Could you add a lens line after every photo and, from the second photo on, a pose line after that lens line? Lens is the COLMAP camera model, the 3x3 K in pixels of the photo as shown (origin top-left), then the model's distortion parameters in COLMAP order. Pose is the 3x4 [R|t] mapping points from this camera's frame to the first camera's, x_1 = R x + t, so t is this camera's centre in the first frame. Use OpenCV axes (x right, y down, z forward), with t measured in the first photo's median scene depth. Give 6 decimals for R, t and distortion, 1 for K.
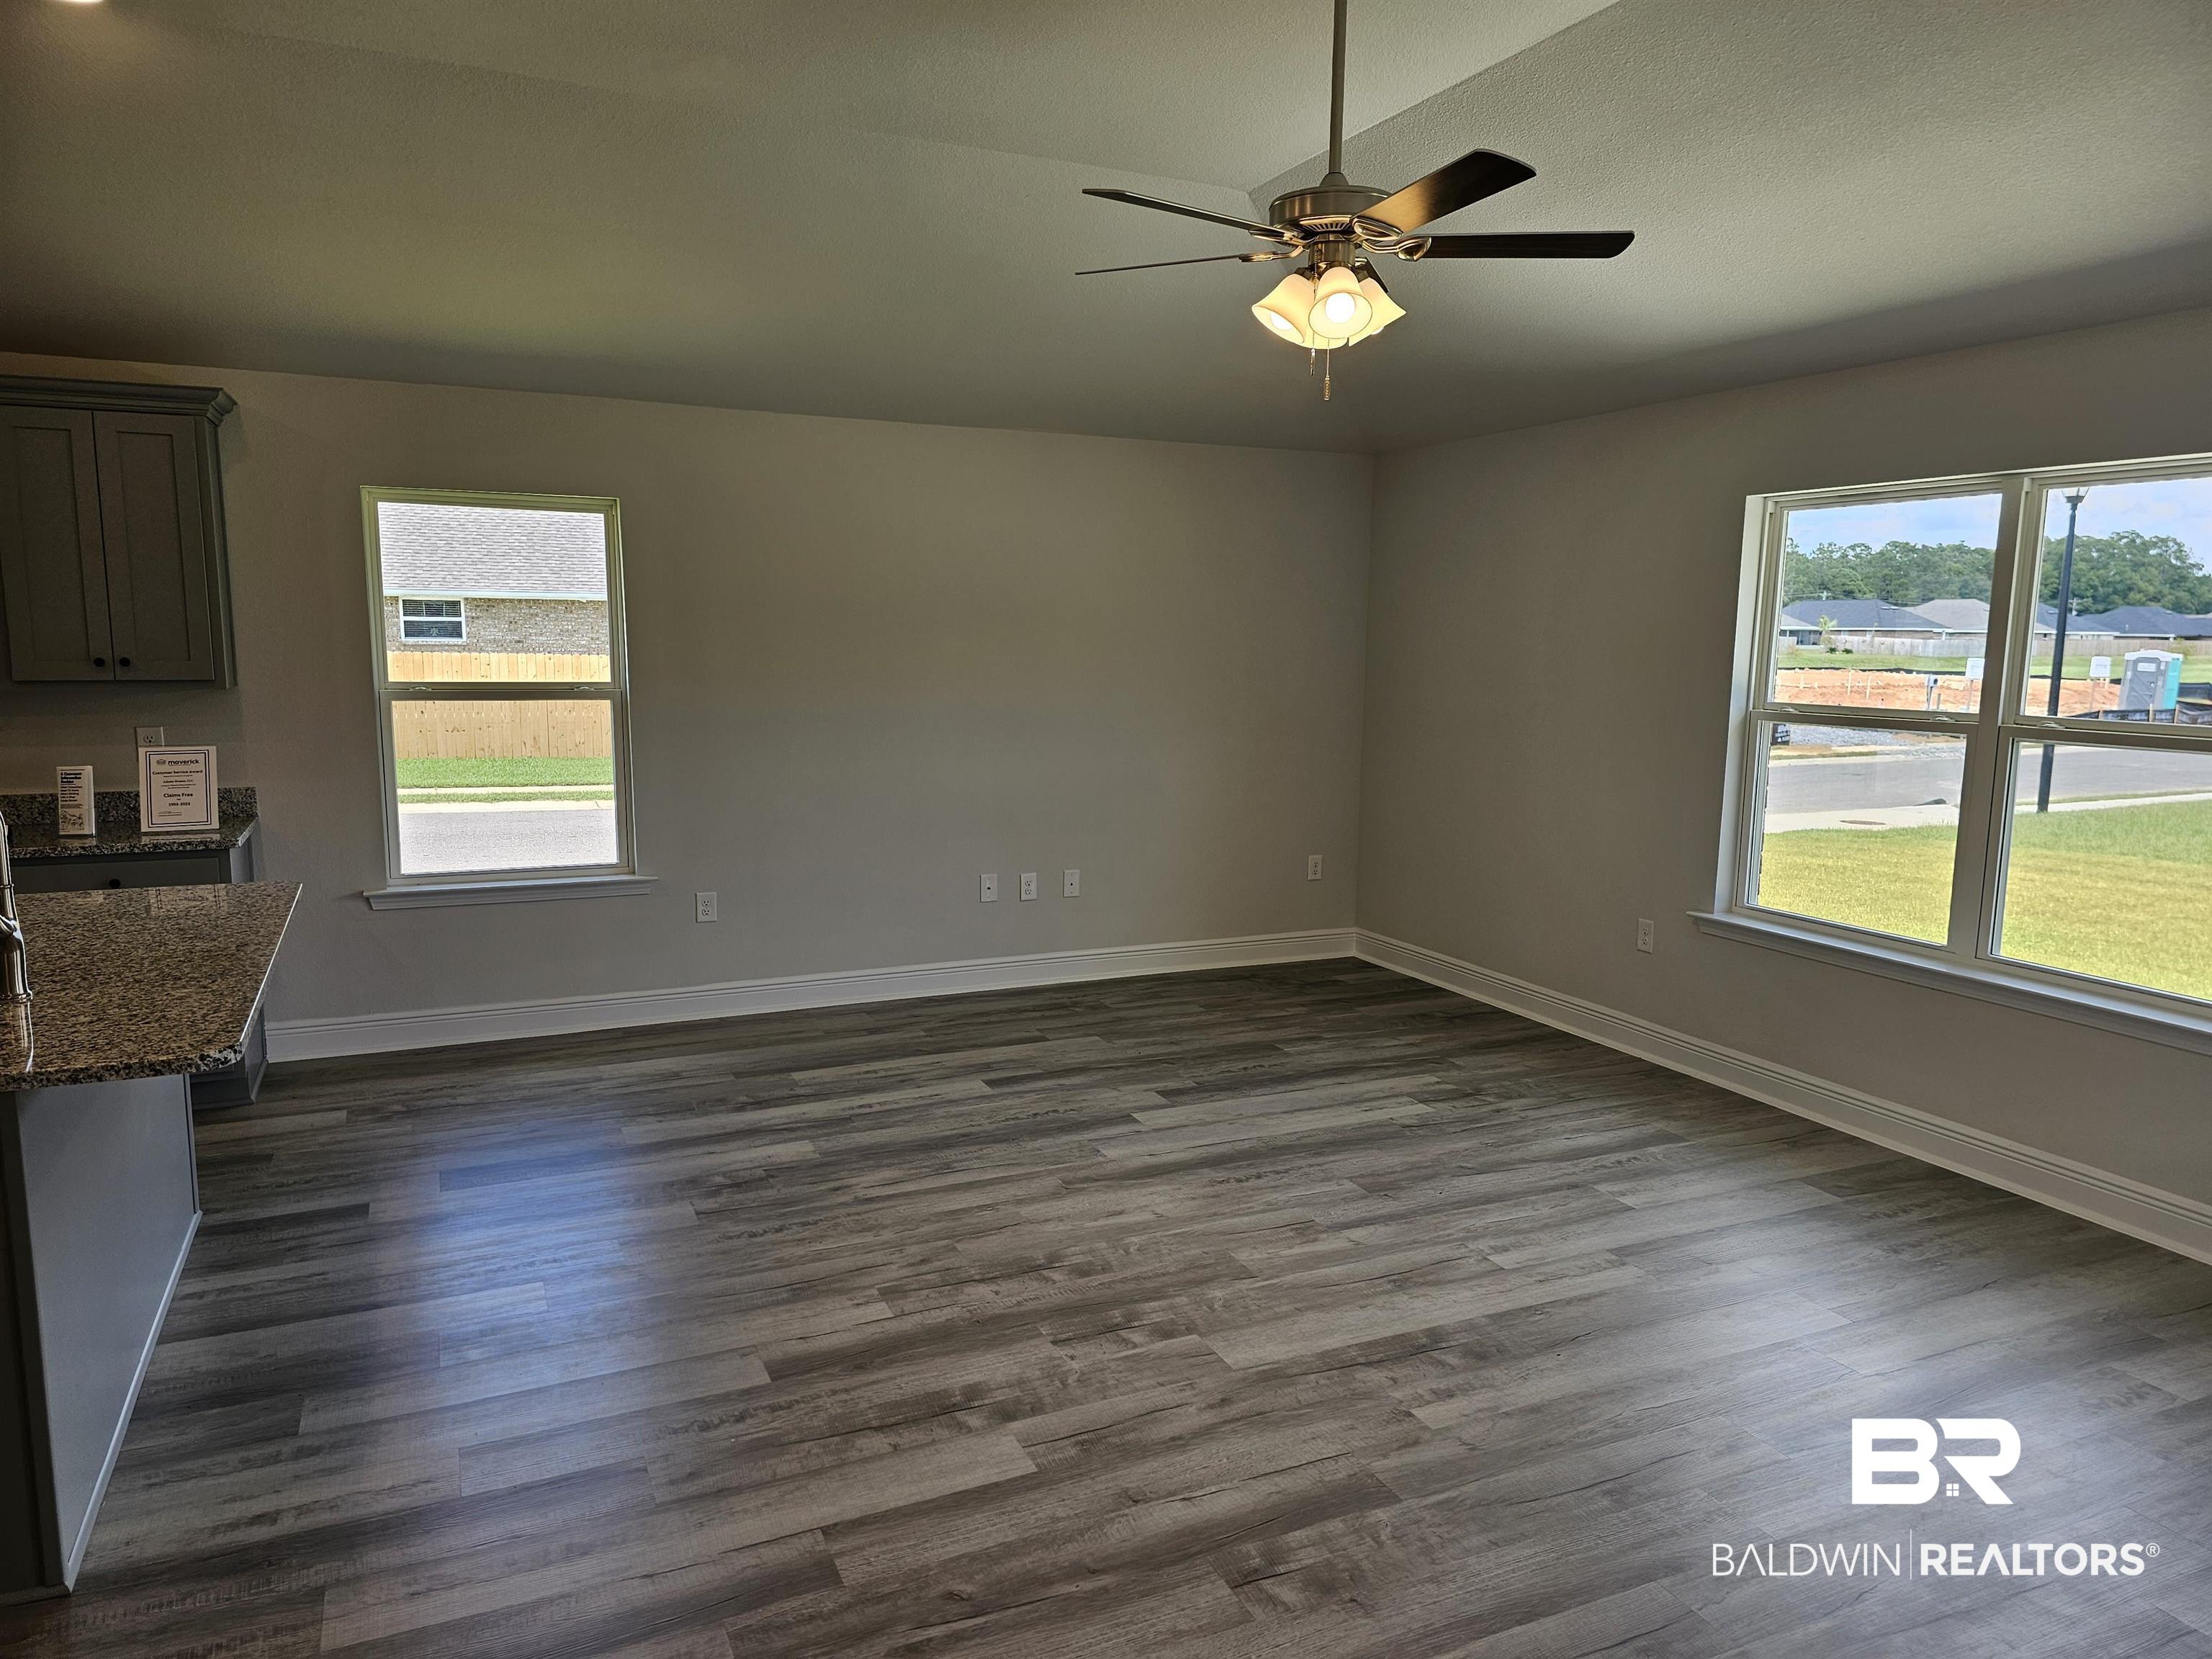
lens RADIAL K [[1508.1, 0, 1131.0], [0, 1508.1, 835.3], [0, 0, 1]] dist [0.070197, -0.055540]
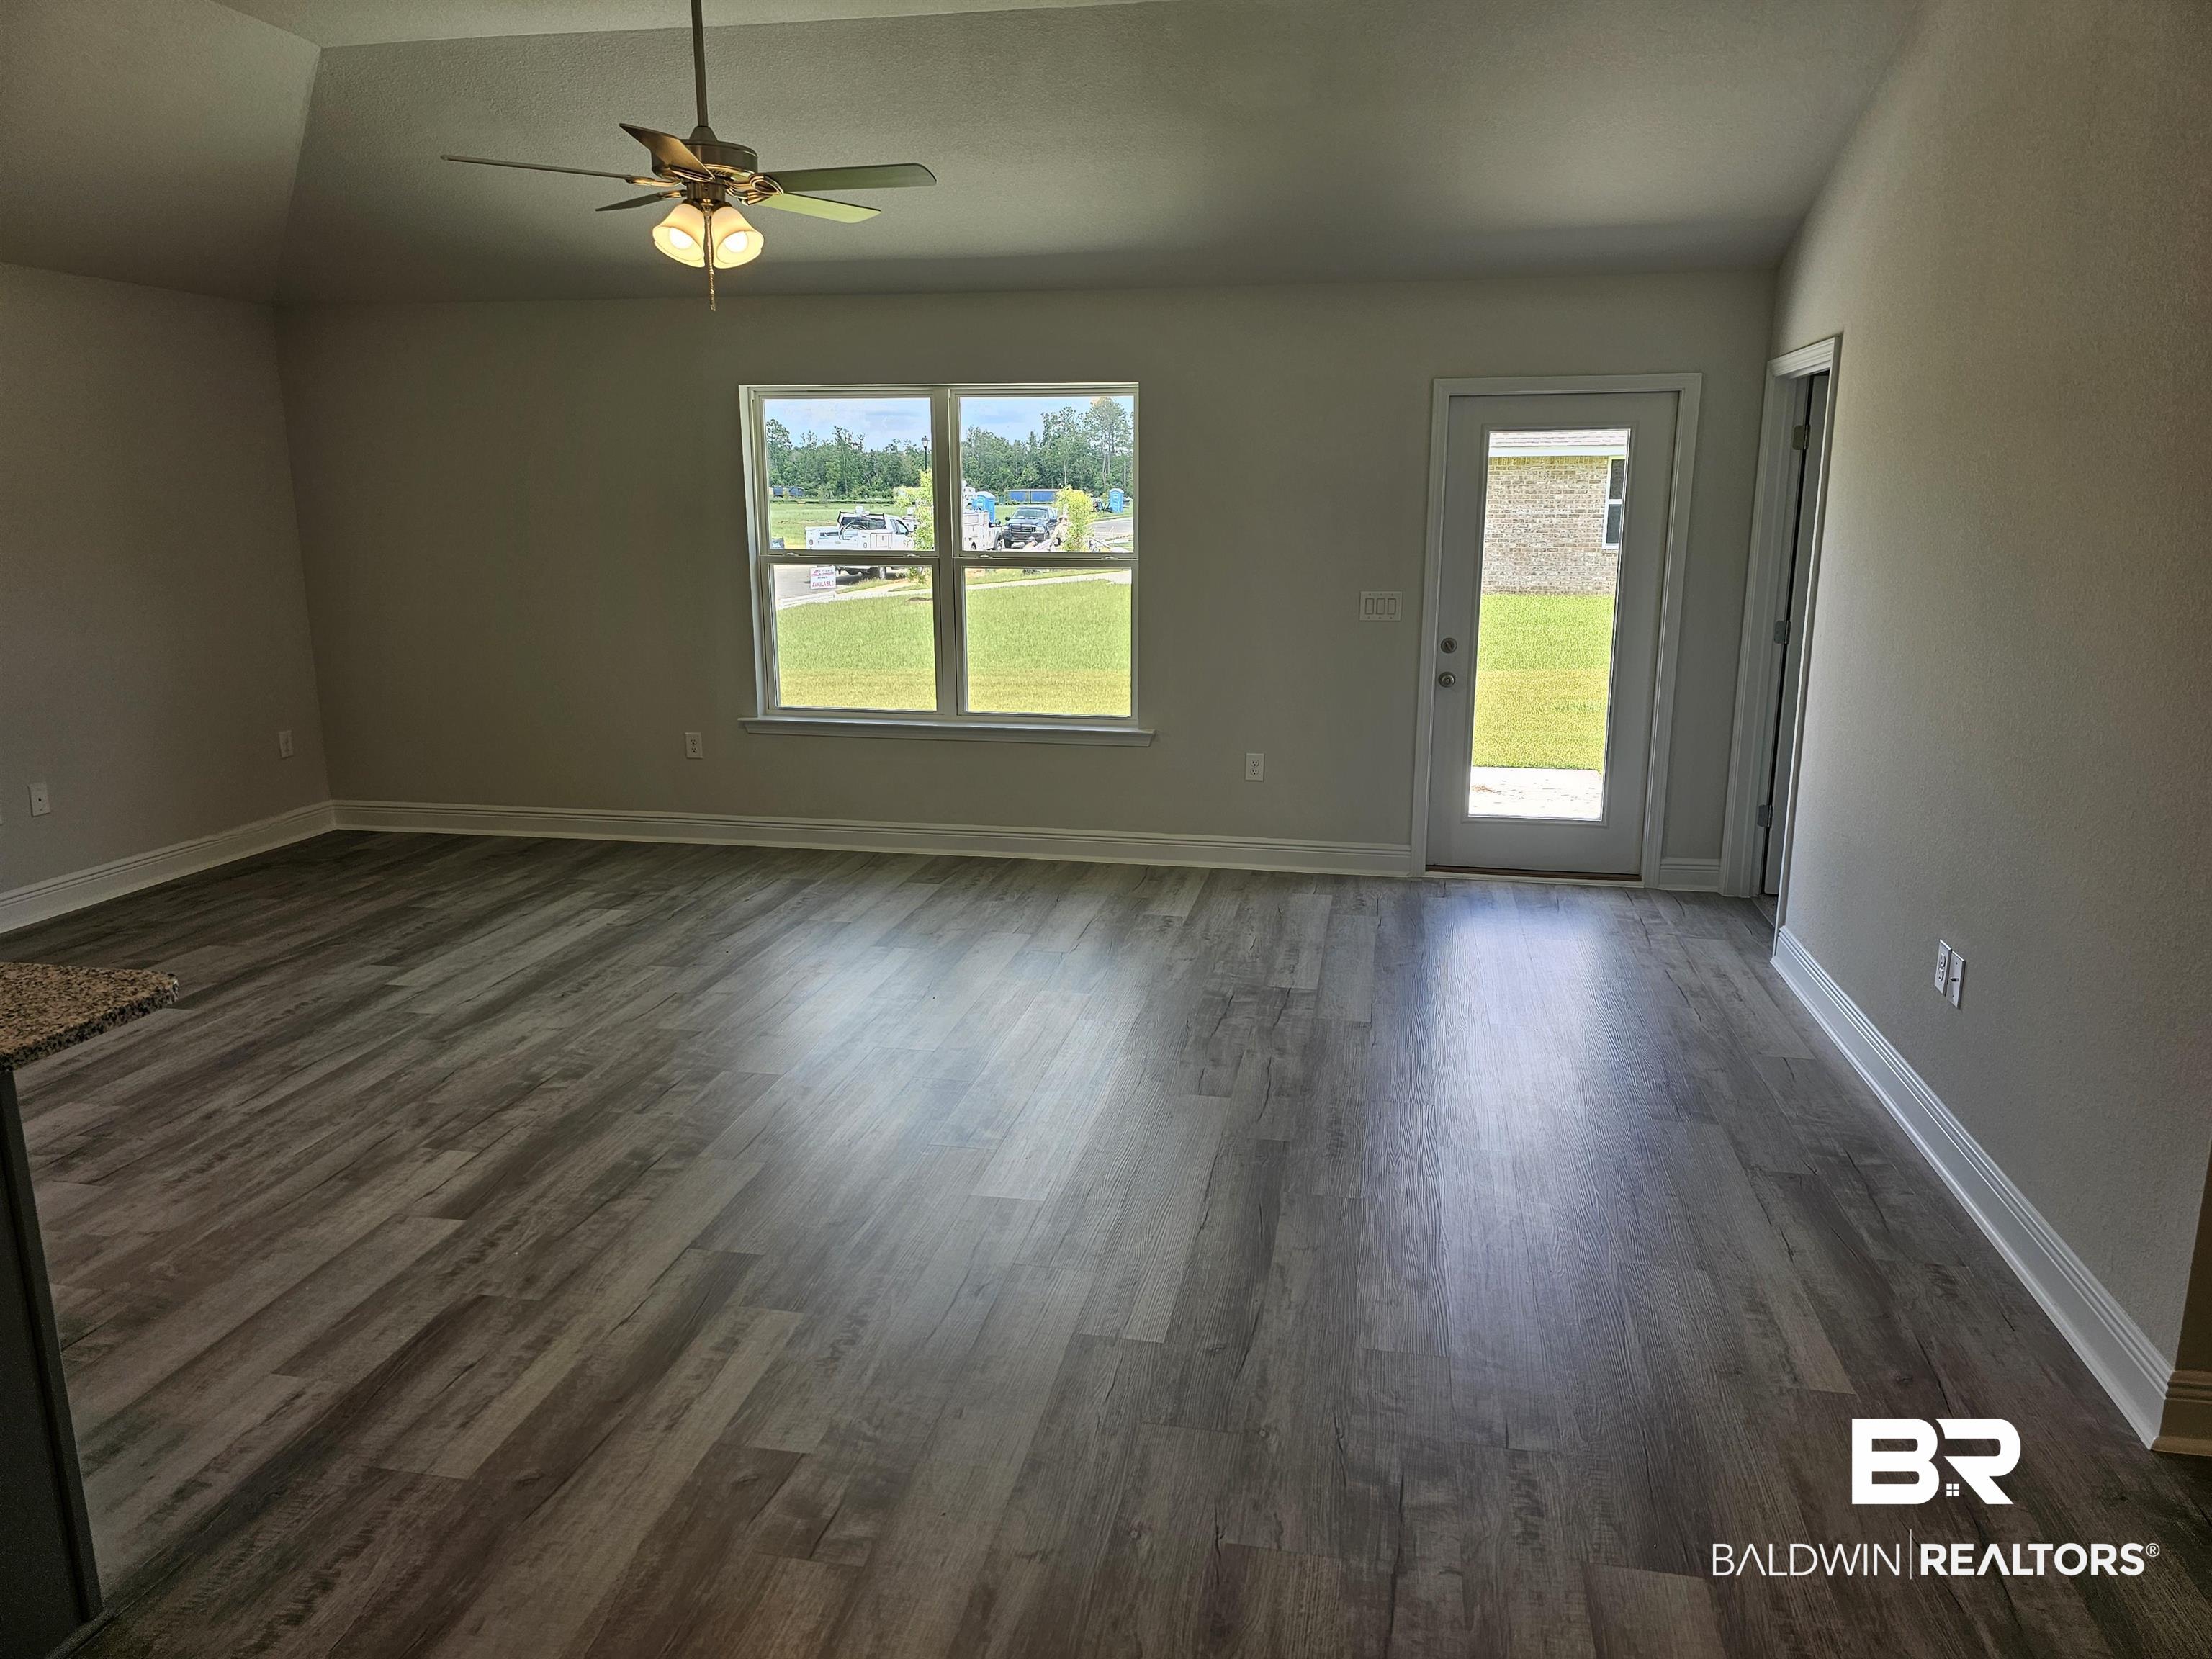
lens RADIAL K [[1508.1, 0, 1131.0], [0, 1508.1, 835.3], [0, 0, 1]] dist [0.070197, -0.055540]
pose [[0.574142, -0.195809, 0.794997, -0.545714], [0.120895, 0.980613, 0.154217, -0.011736], [-0.809781, 0.007568, 0.586683, -0.008609]]
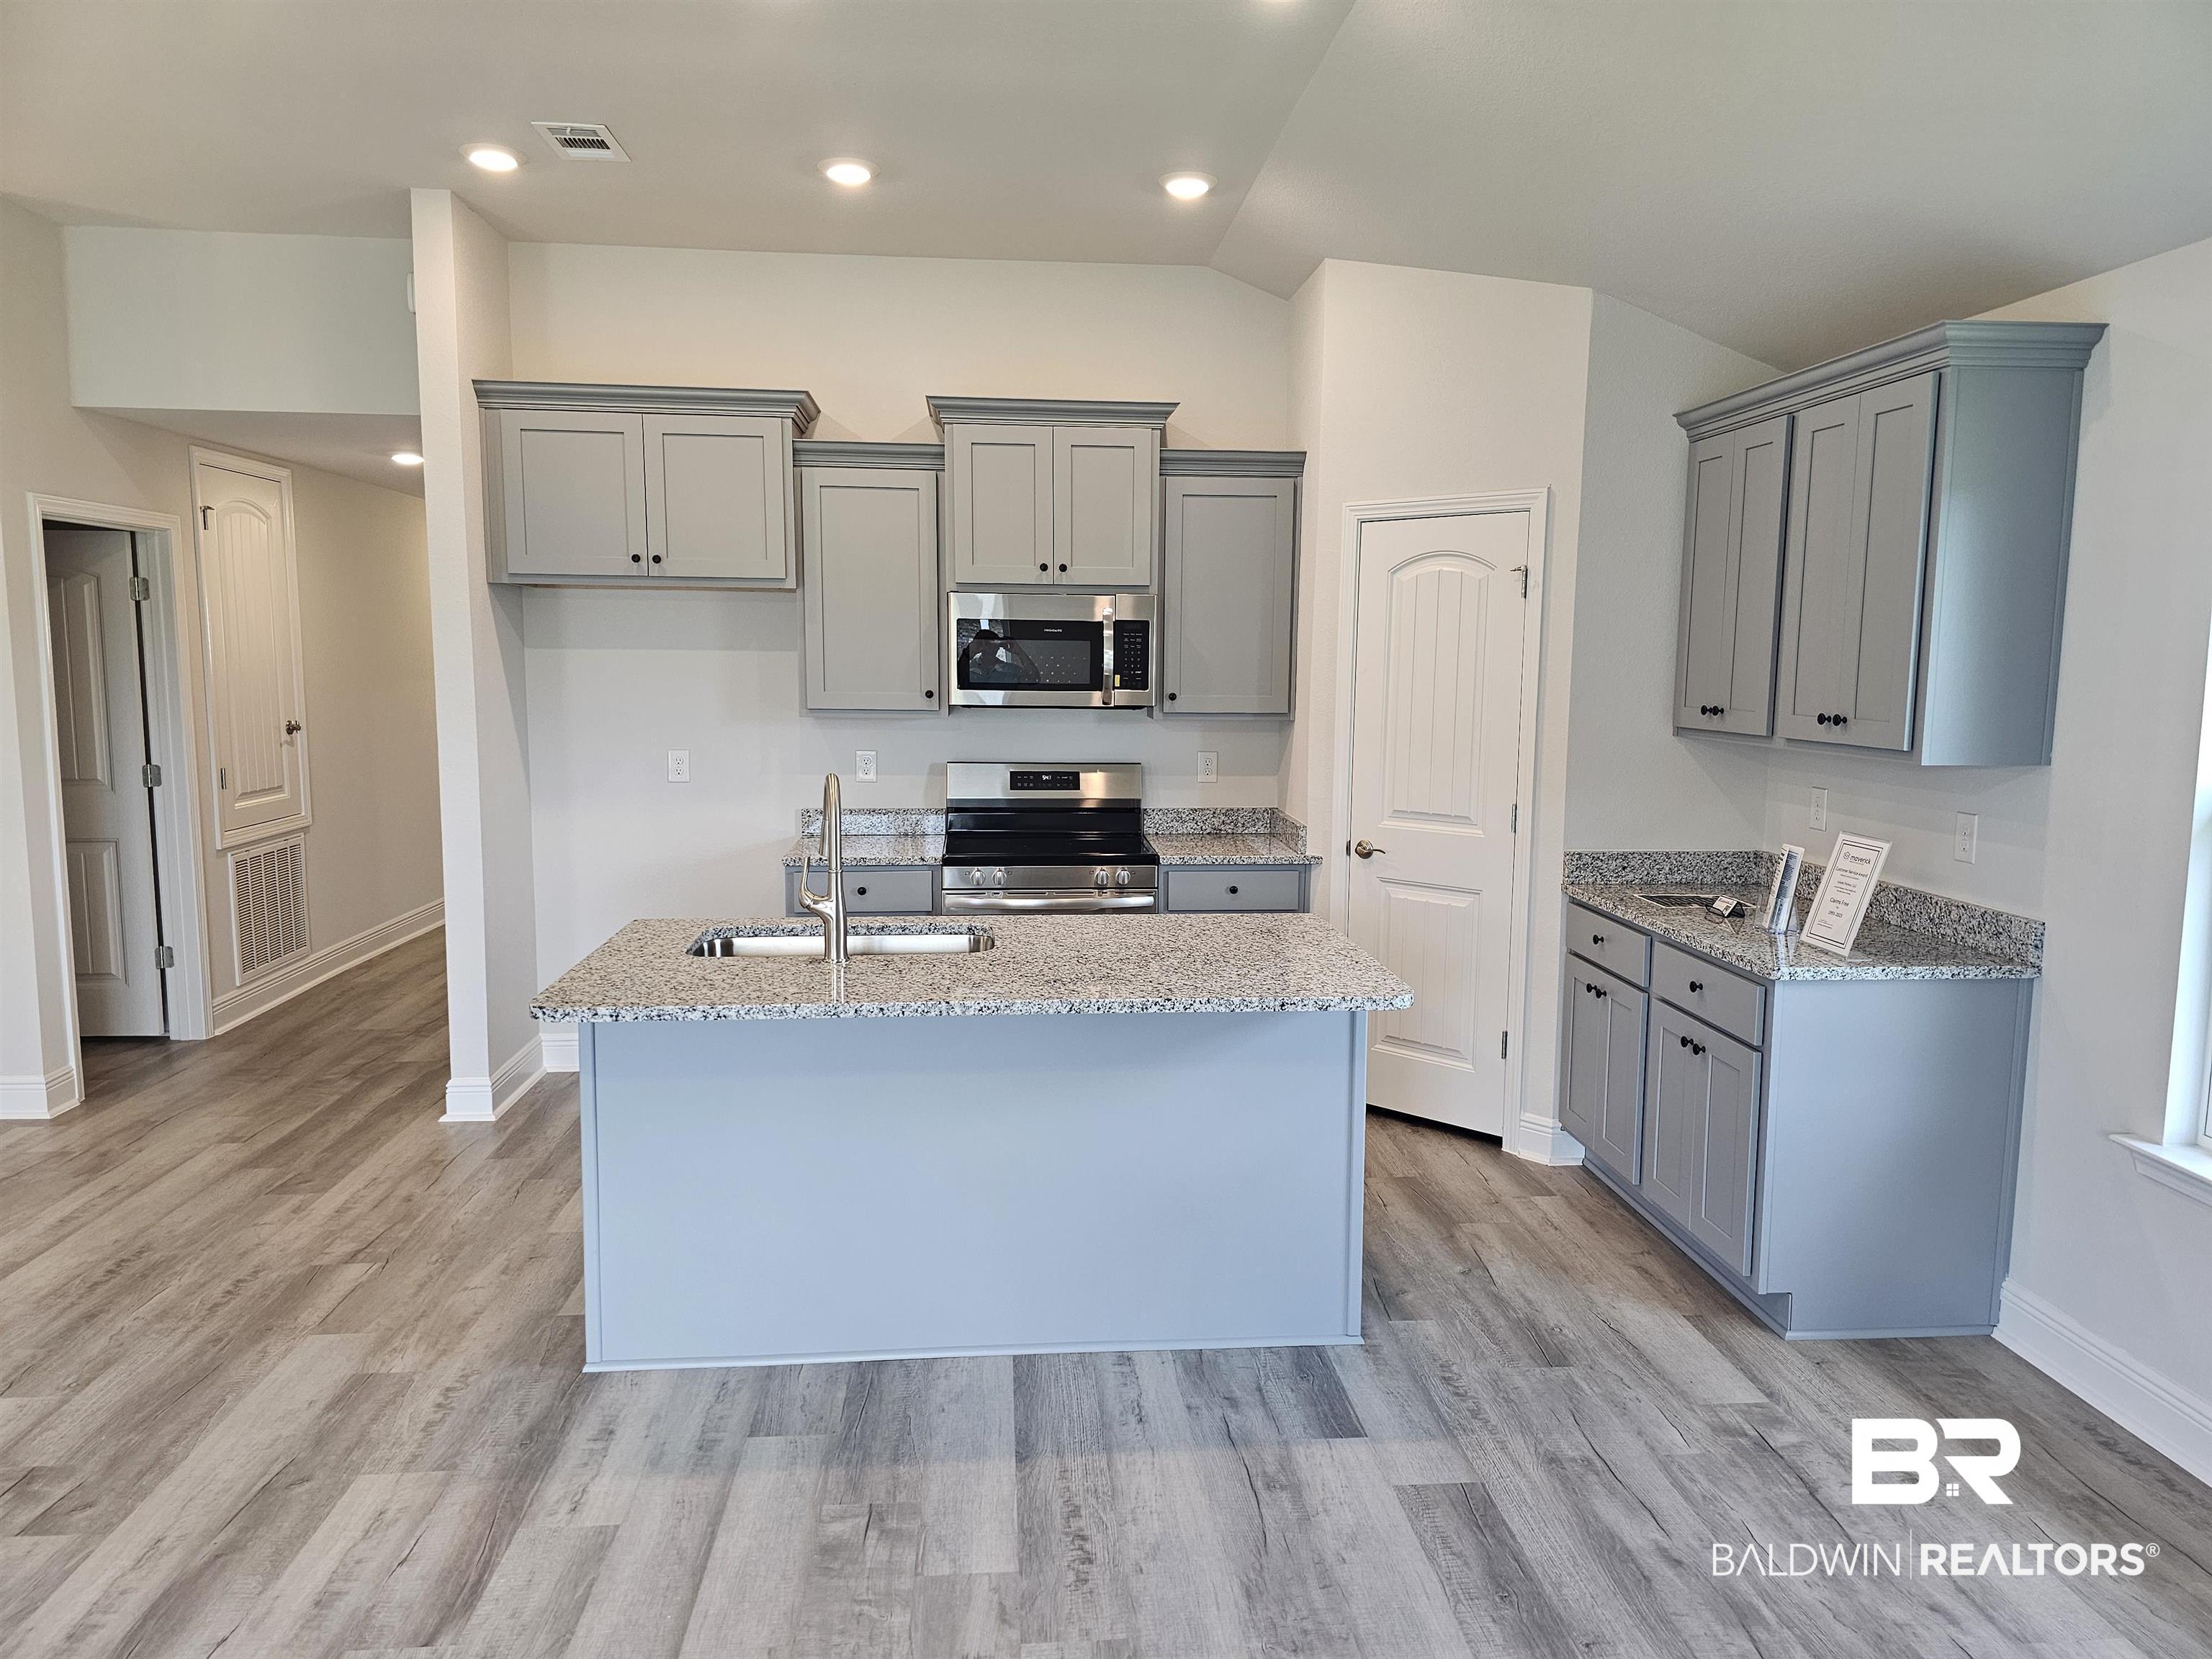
lens RADIAL K [[1508.1, 0, 1131.0], [0, 1508.1, 835.3], [0, 0, 1]] dist [0.070197, -0.055540]
pose [[-0.339401, 0.099708, -0.935342, 0.197868], [-0.144353, 0.977066, 0.156536, -0.138297], [0.929499, 0.188148, -0.317224, 0.995158]]
